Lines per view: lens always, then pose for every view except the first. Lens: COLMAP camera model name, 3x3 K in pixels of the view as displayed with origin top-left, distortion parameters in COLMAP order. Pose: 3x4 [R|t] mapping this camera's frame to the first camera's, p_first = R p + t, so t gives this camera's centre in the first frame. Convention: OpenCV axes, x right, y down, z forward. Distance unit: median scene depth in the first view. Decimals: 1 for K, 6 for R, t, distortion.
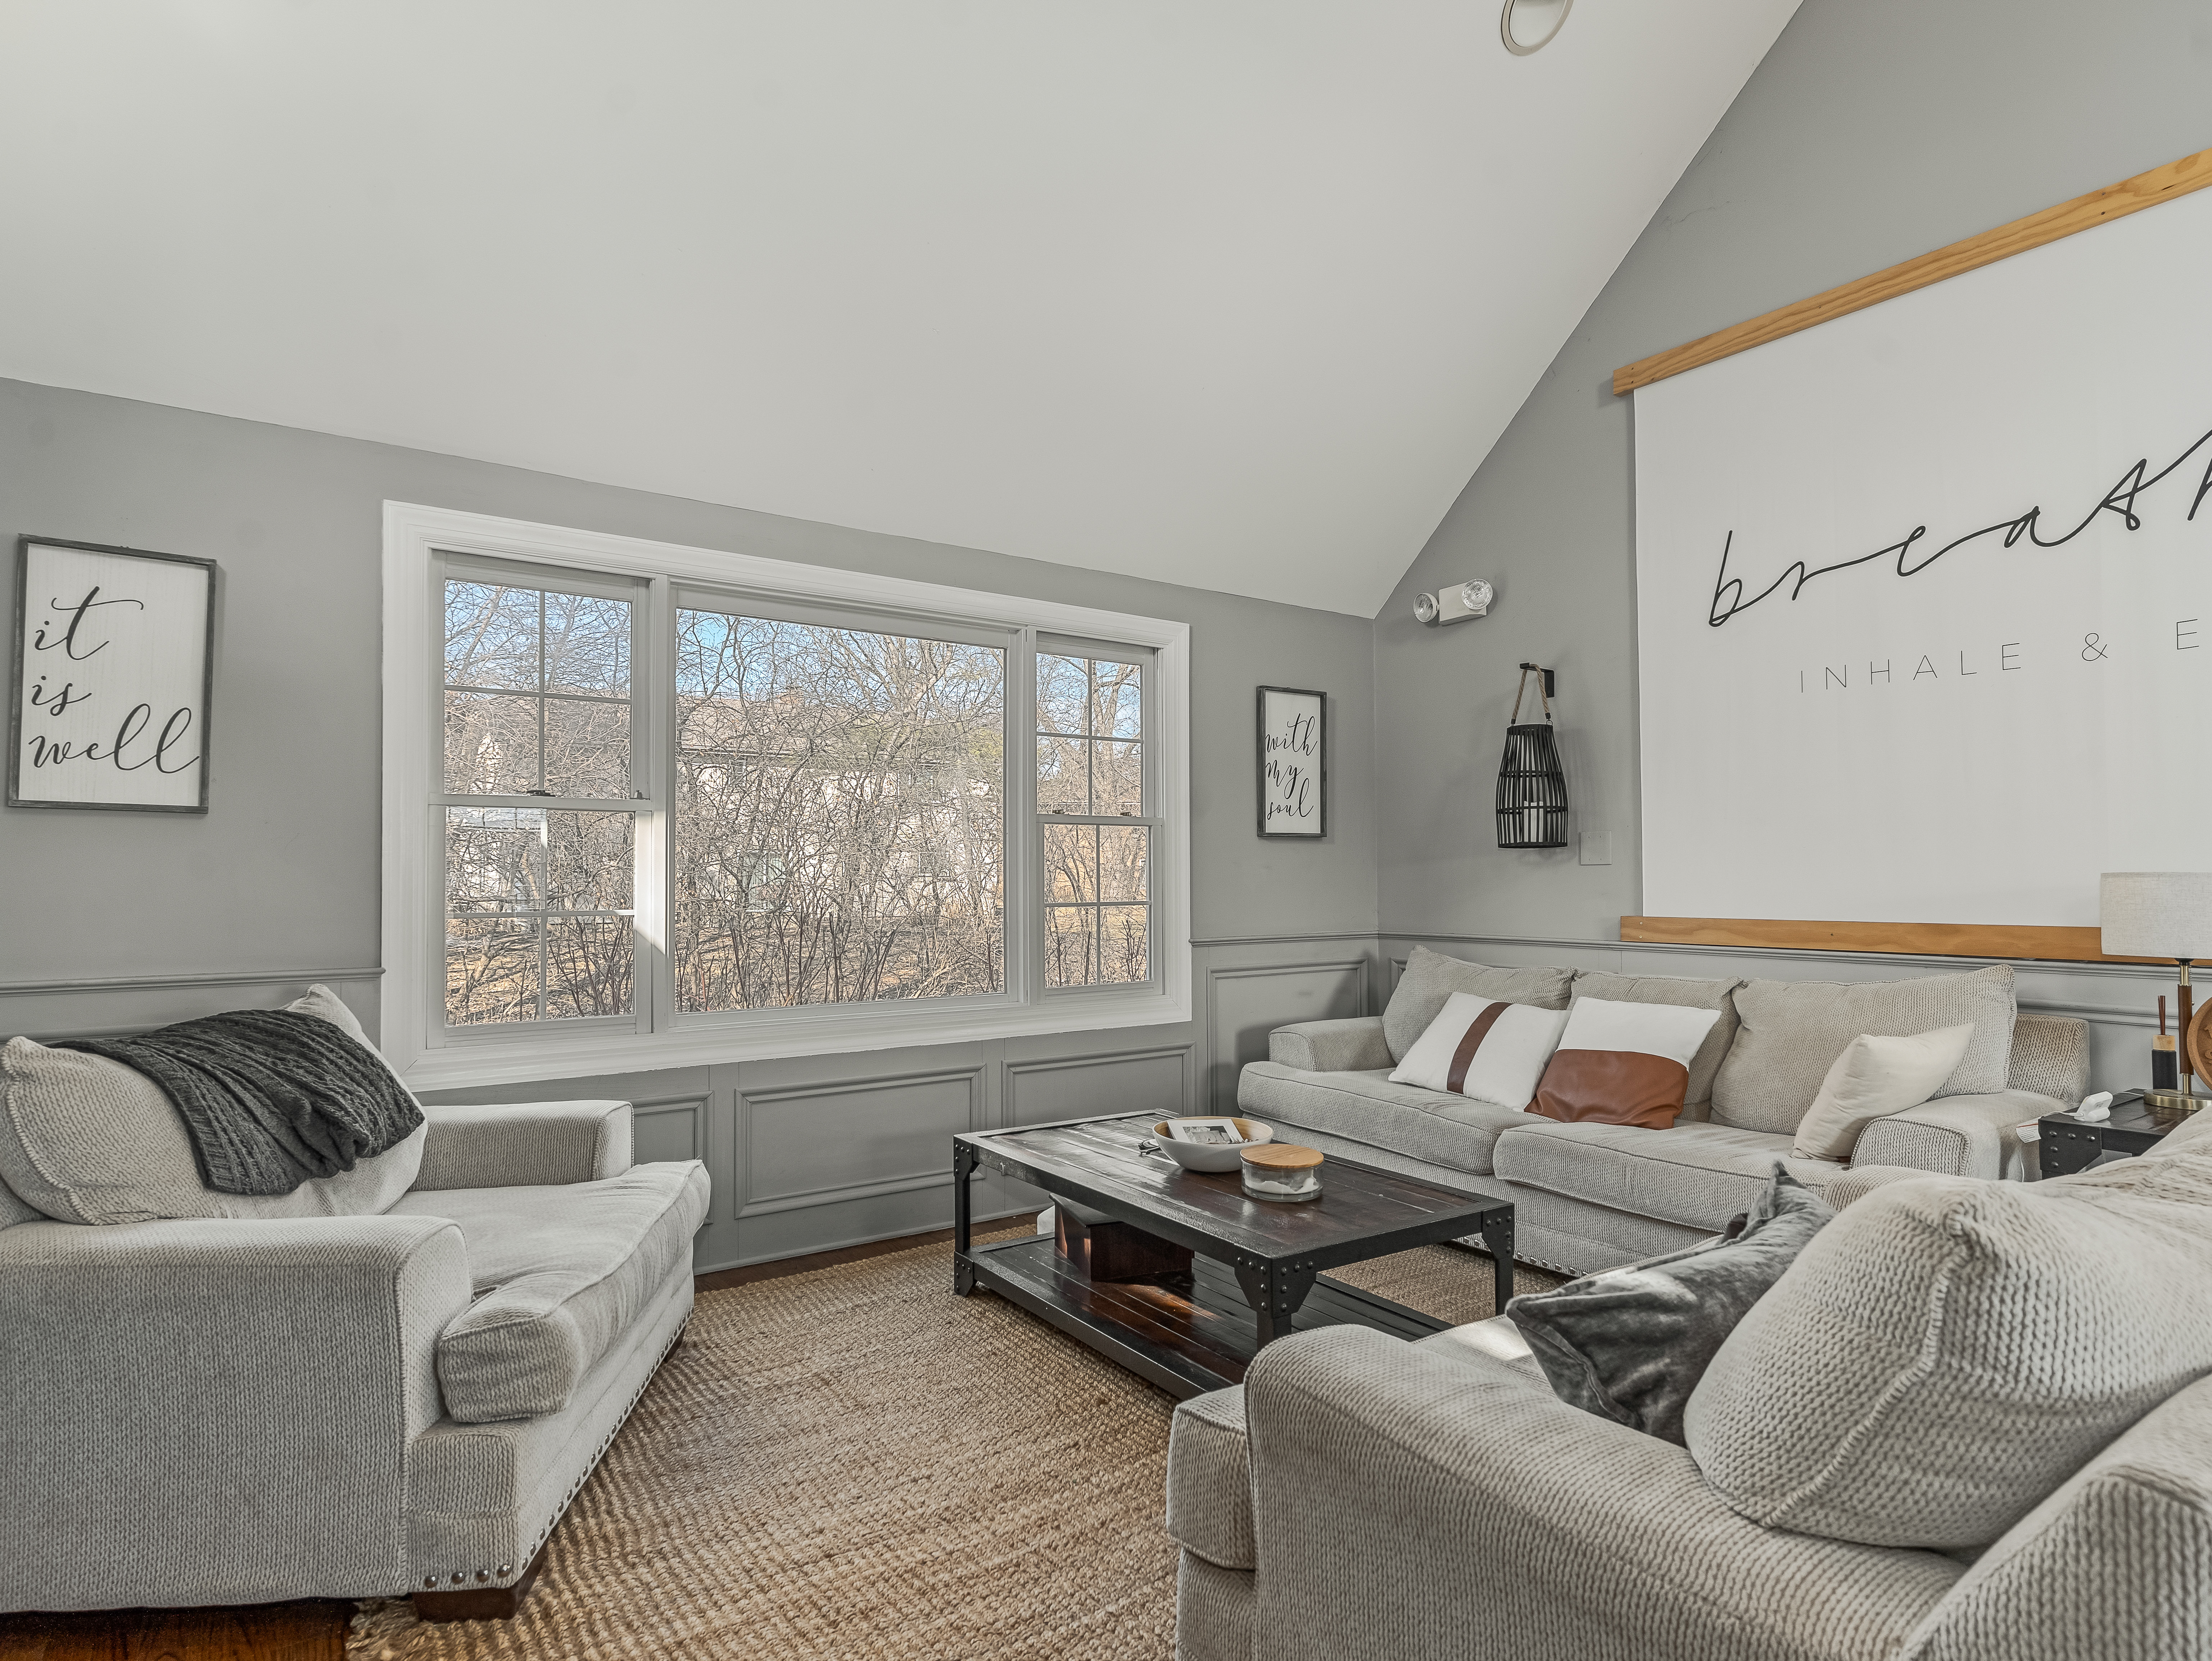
lens RADIAL K [[1192.3, 0, 1097.8], [0, 1192.3, 842.5], [0, 0, 1]] dist [0.001744, 0.000729]
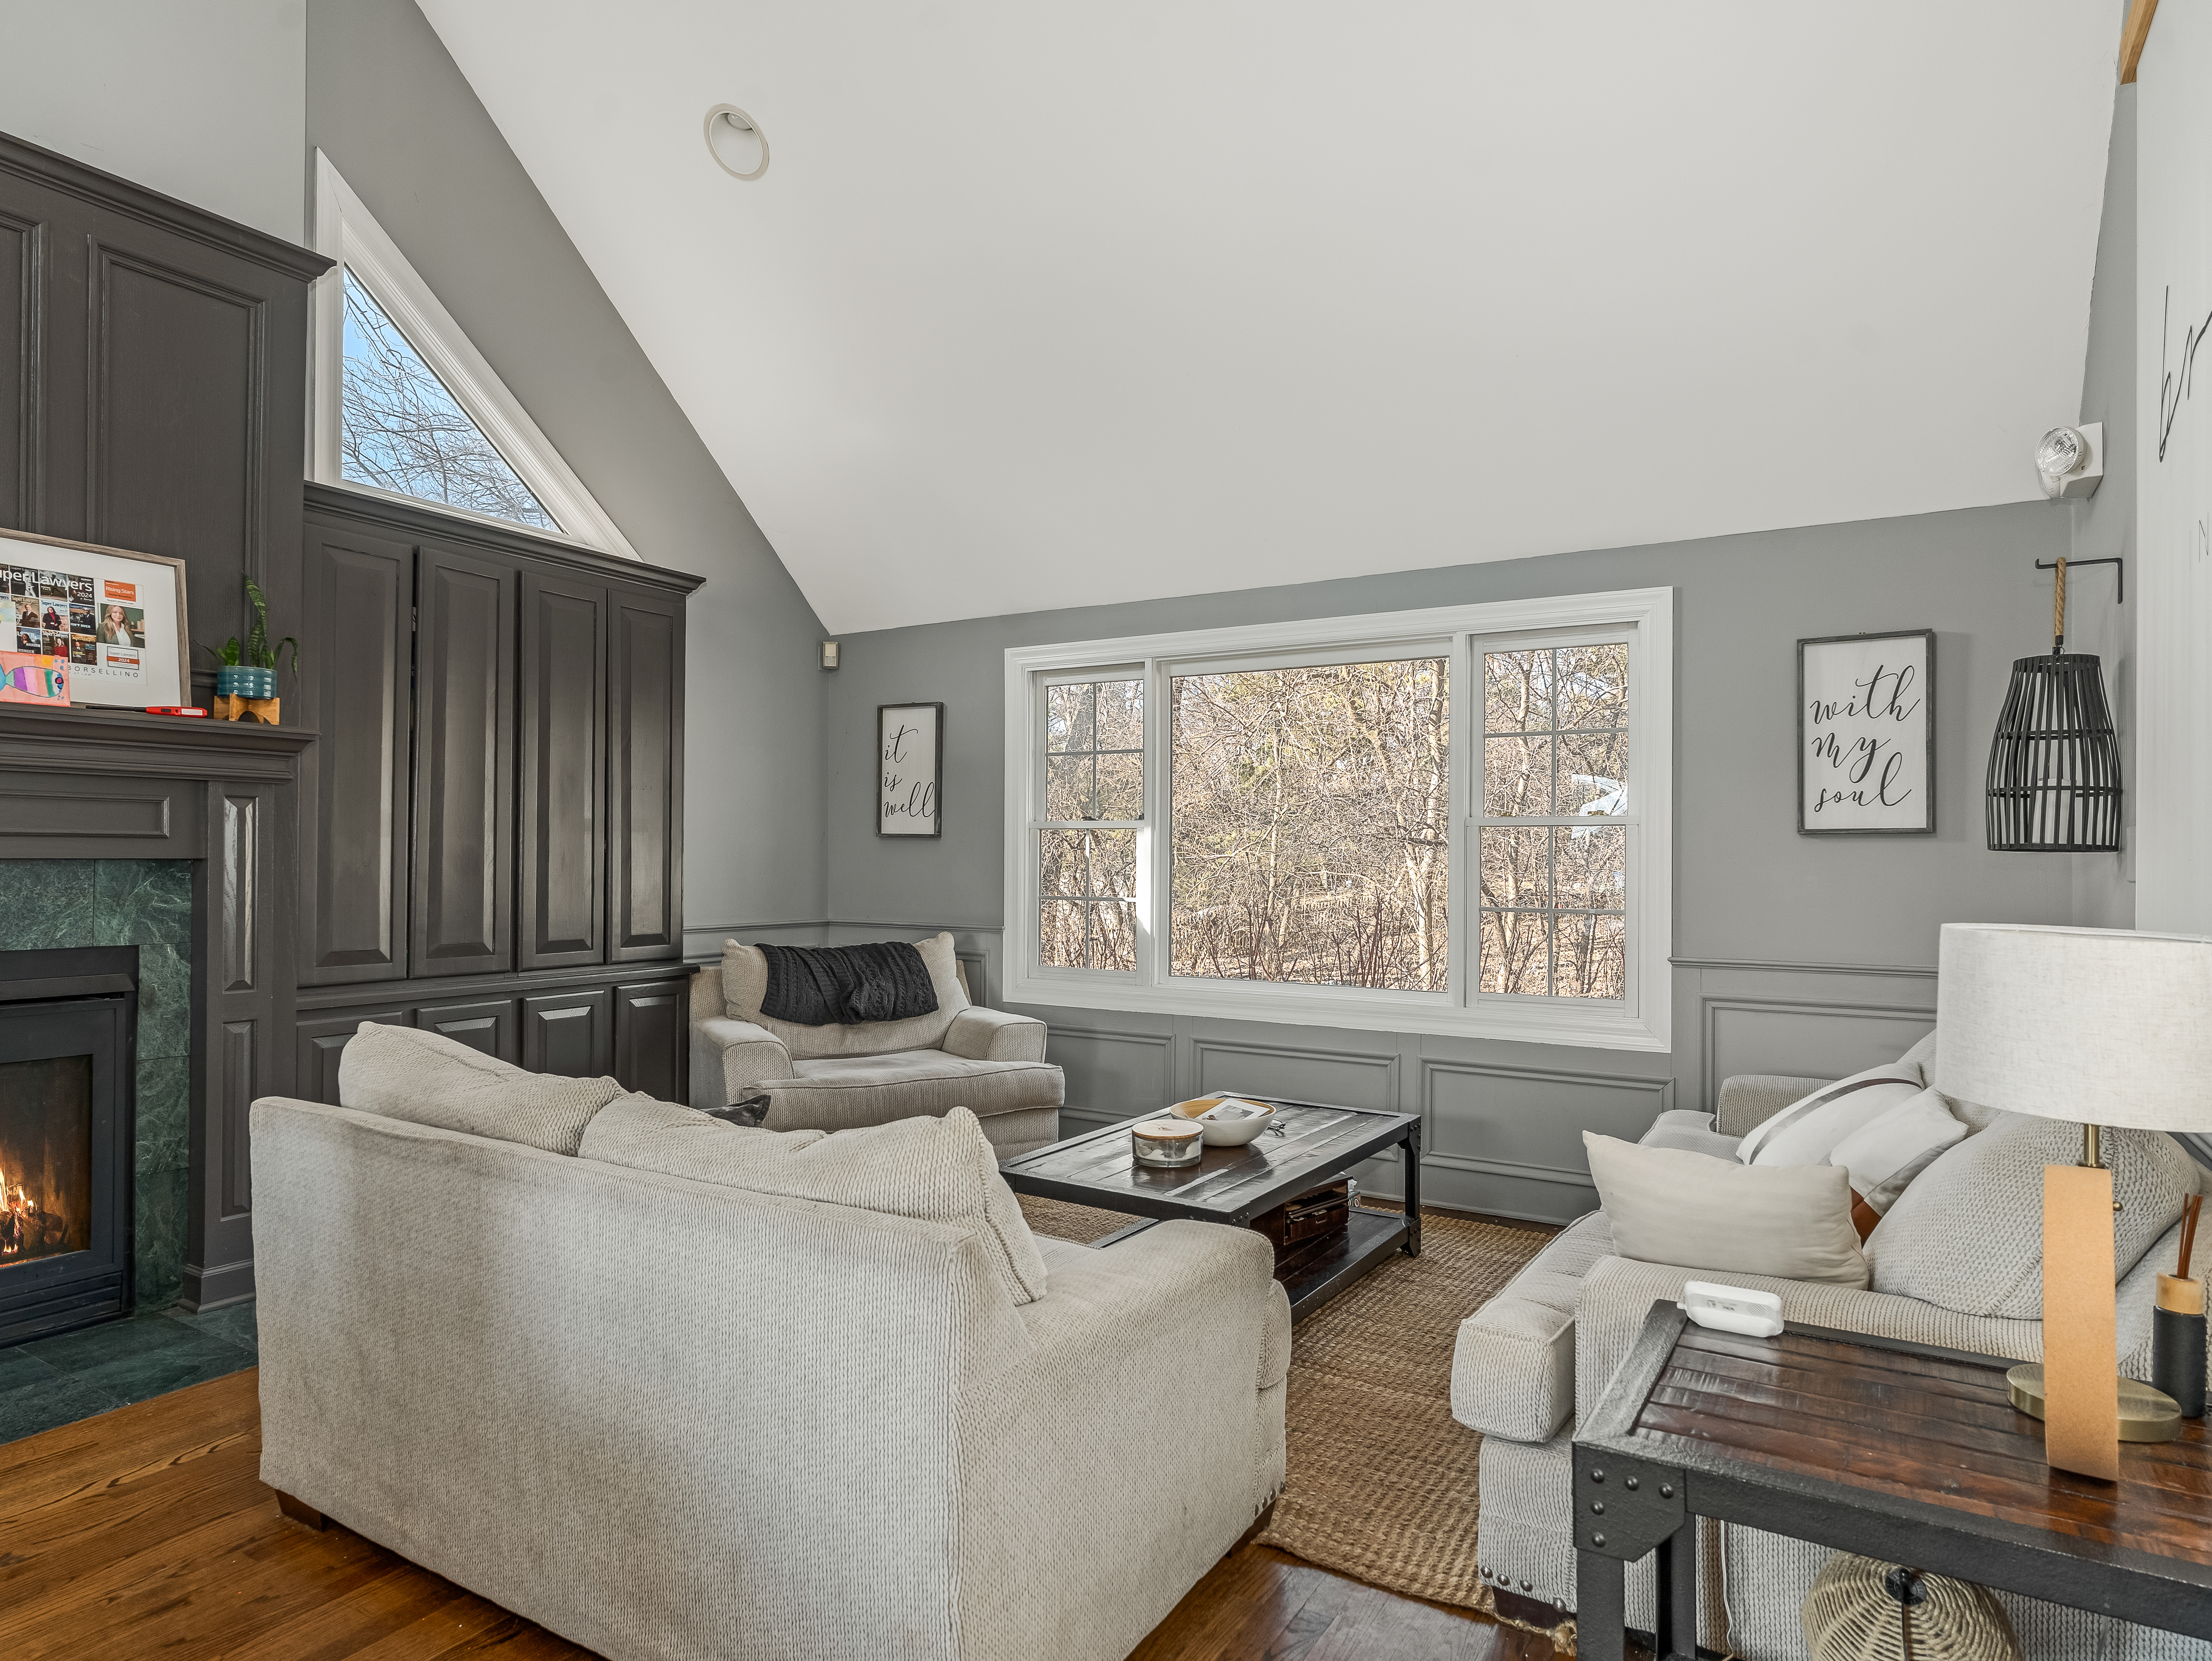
lens RADIAL K [[1309.2, 0, 1099.7], [0, 1309.2, 845.6], [0, 0, 1]] dist [-0.005386, 0.004876]
pose [[0.398127, -0.001726, -0.917329, 0.795973], [0.019060, 0.999798, 0.006391, -0.012767], [0.917132, -0.020029, 0.398080, 0.262420]]
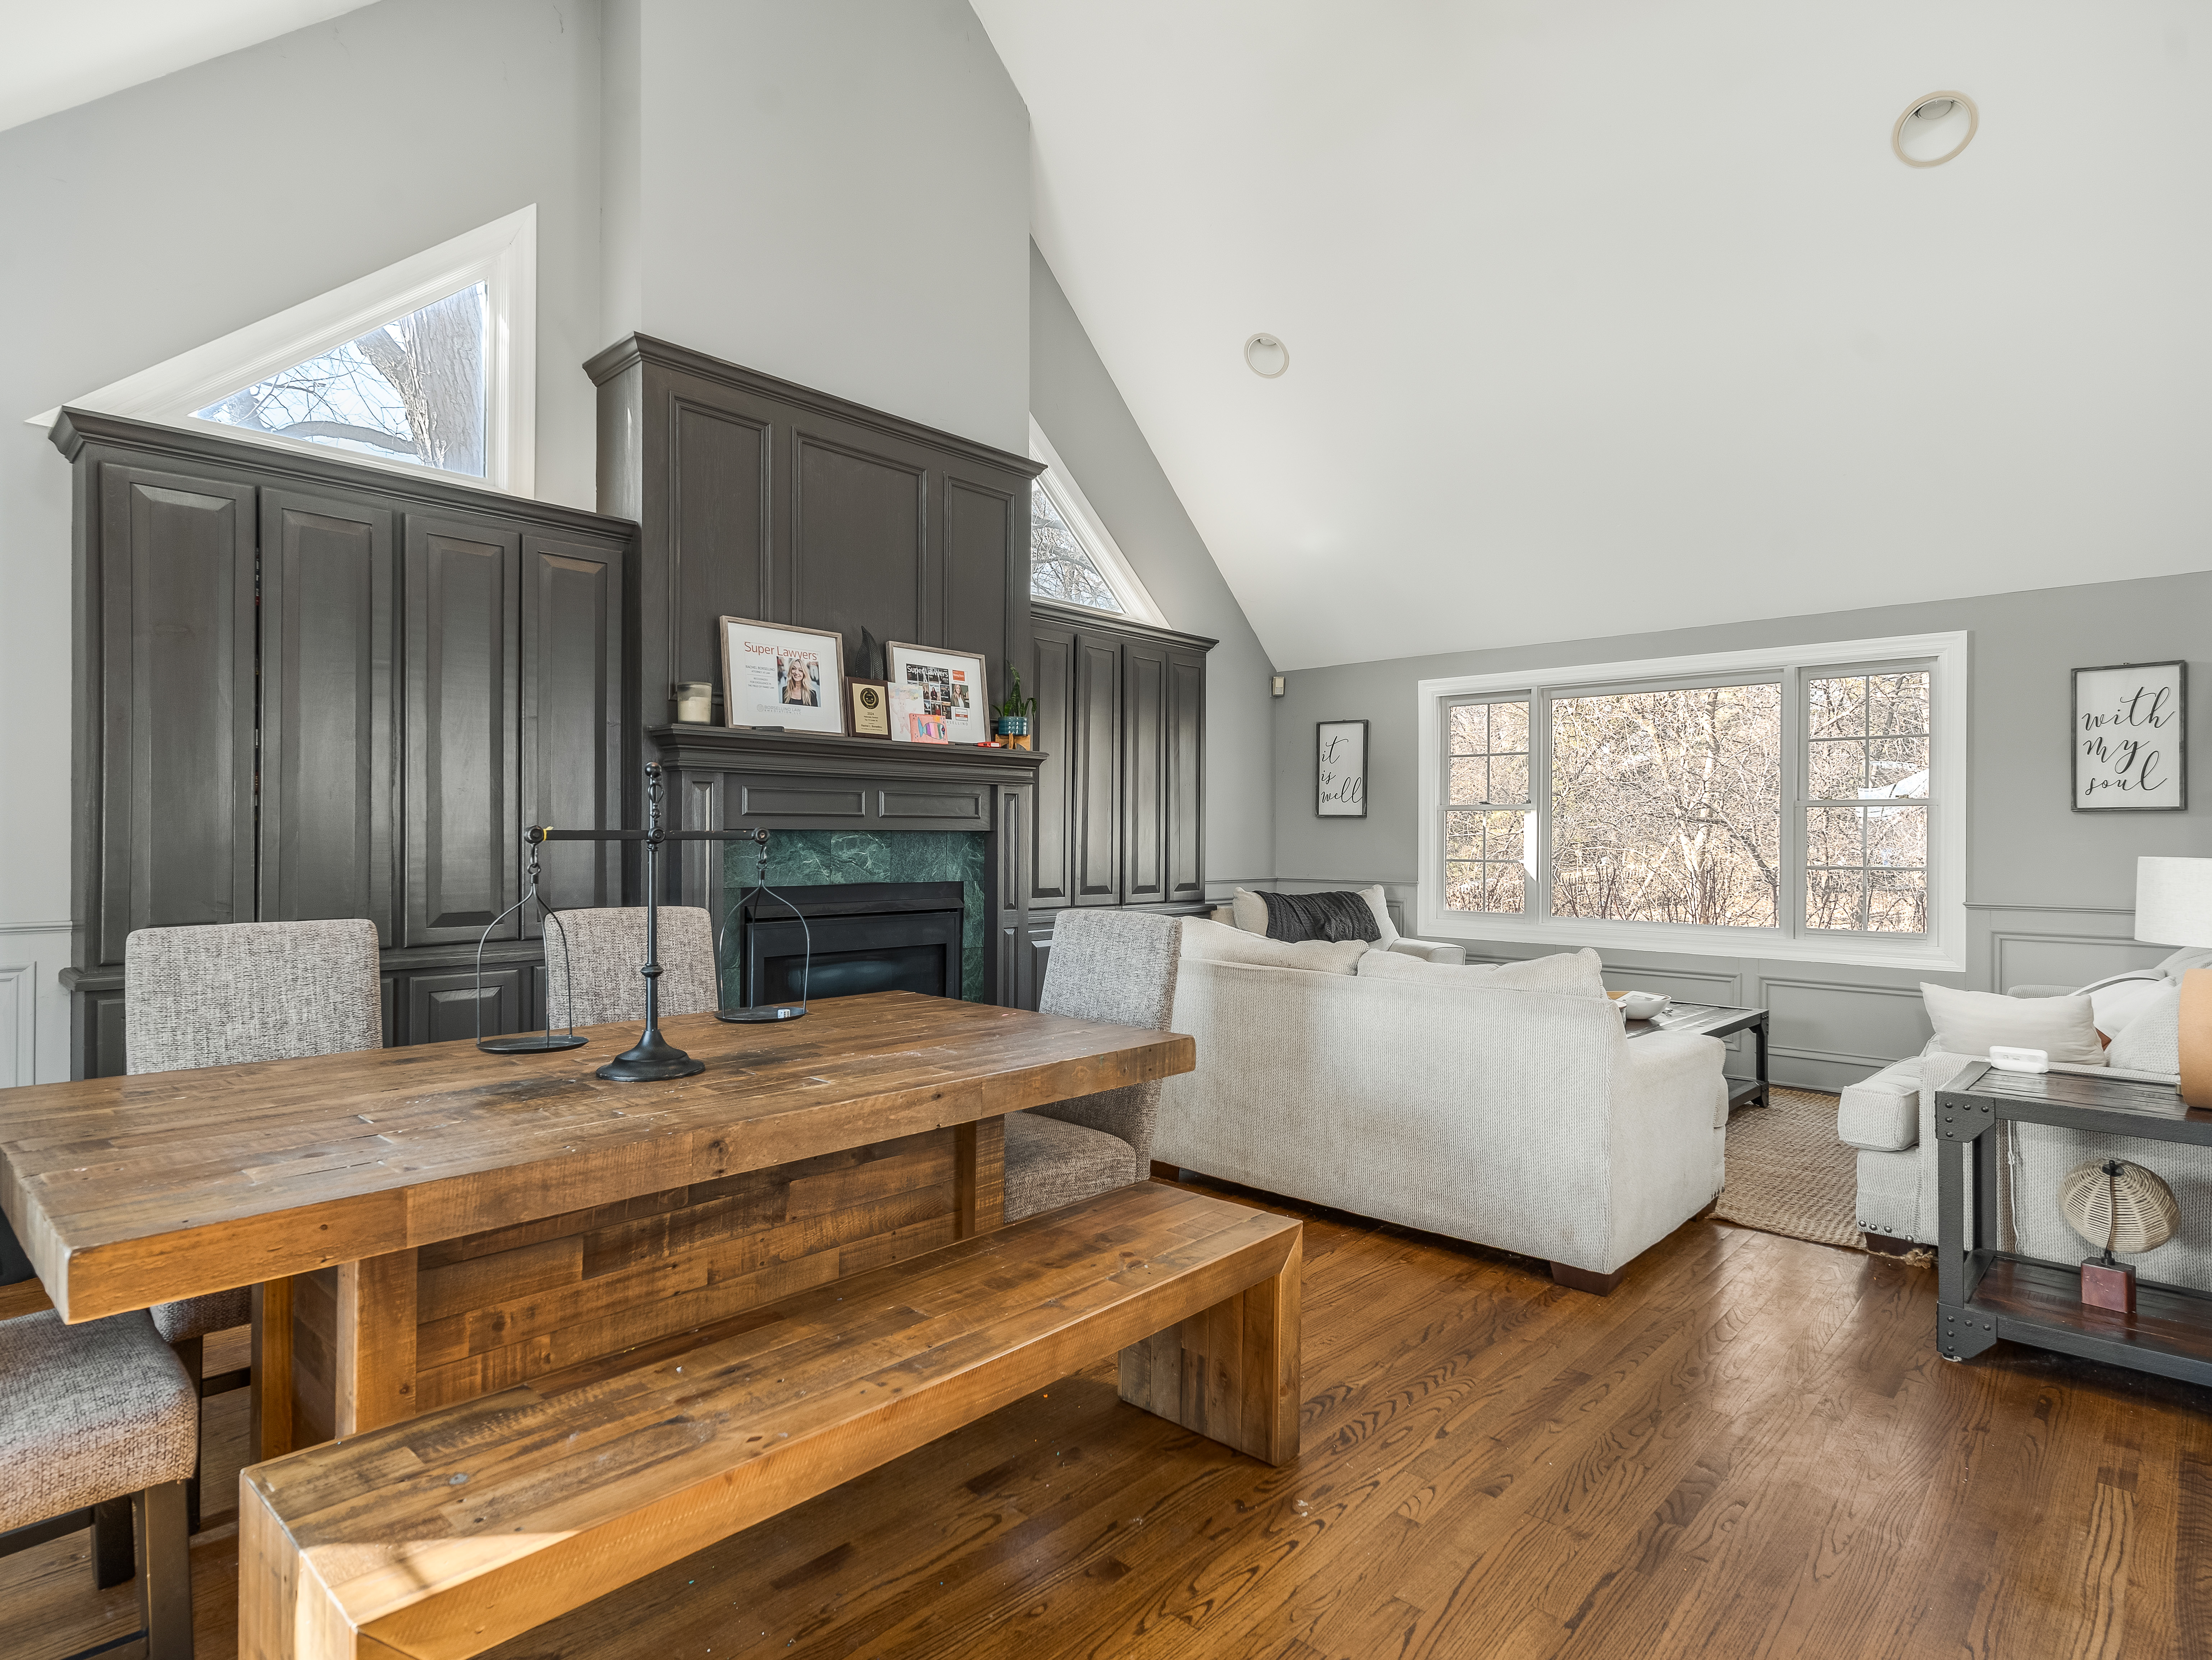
lens RADIAL K [[1192.0, 0, 1103.5], [0, 1192.0, 834.4], [0, 0, 1]] dist [0.001744, 0.000729]
pose [[0.207342, 0.004179, -0.978260, 1.072763], [0.022562, 0.999704, 0.009053, -0.015028], [0.978008, -0.023948, 0.207186, -0.063311]]
